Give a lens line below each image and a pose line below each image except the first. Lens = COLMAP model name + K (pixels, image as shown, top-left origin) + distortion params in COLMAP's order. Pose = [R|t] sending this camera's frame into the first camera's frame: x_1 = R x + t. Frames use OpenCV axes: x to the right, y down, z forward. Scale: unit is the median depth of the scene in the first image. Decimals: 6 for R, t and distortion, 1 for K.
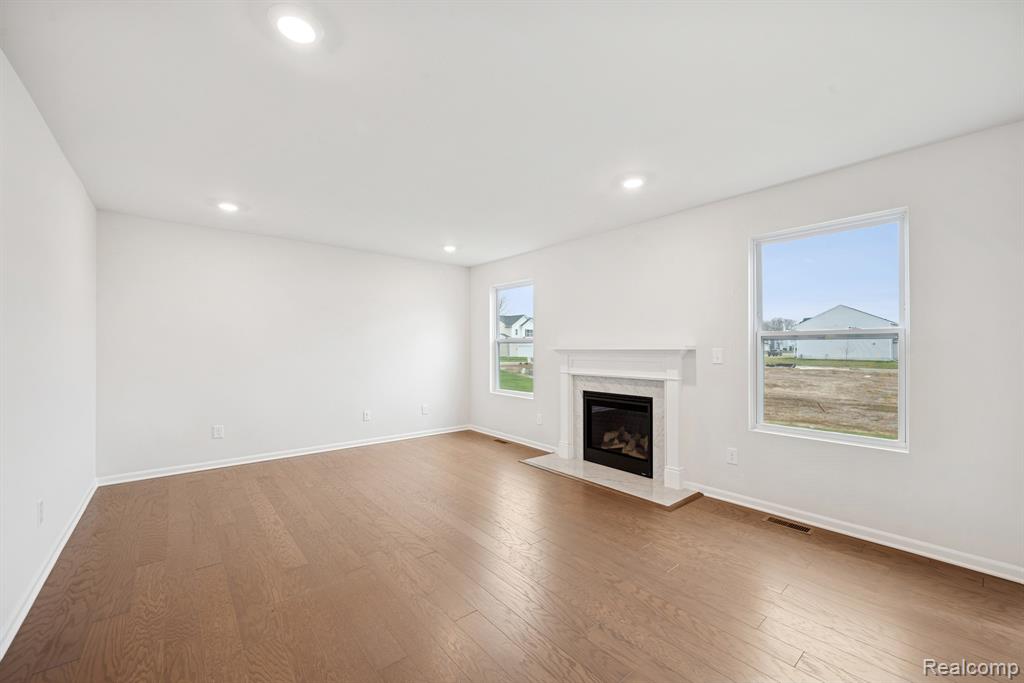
lens RADIAL K [[399.2, 0, 512.0], [0, 399.2, 341.5], [0, 0, 1]] dist [0.000537, 0.000208]
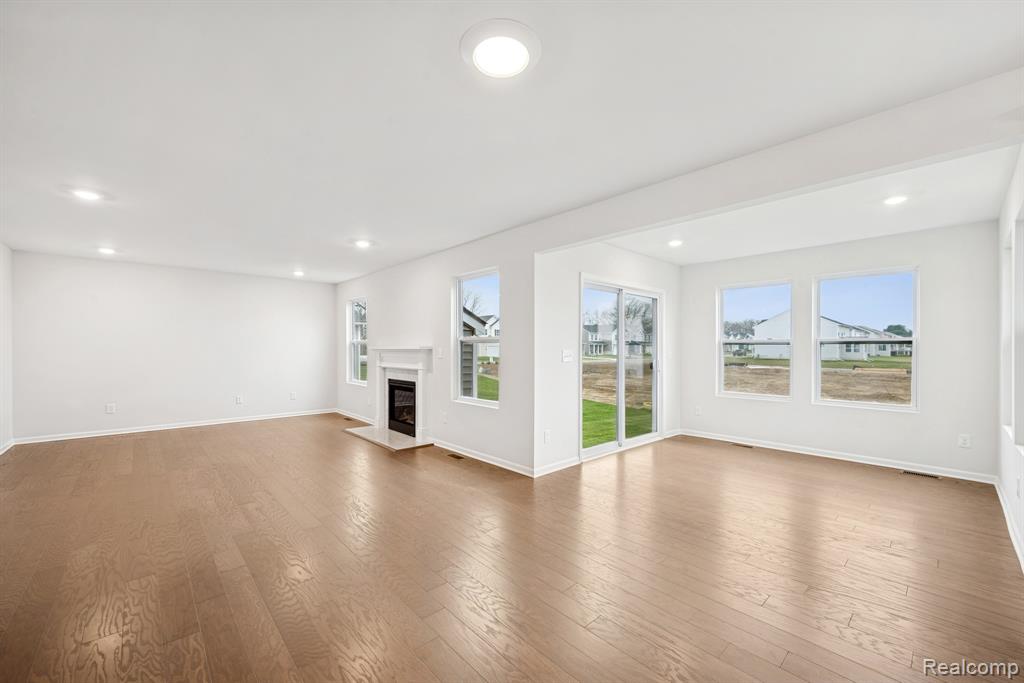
lens RADIAL K [[403.6, 0, 512.0], [0, 403.6, 341.5], [0, 0, 1]] dist [-0.002800, -0.000049]
pose [[0.998844, 0.002659, 0.047986, 0.527484], [-0.002691, 0.999996, 0.000597, -0.007597], [-0.047984, -0.000725, 0.998848, -0.406912]]
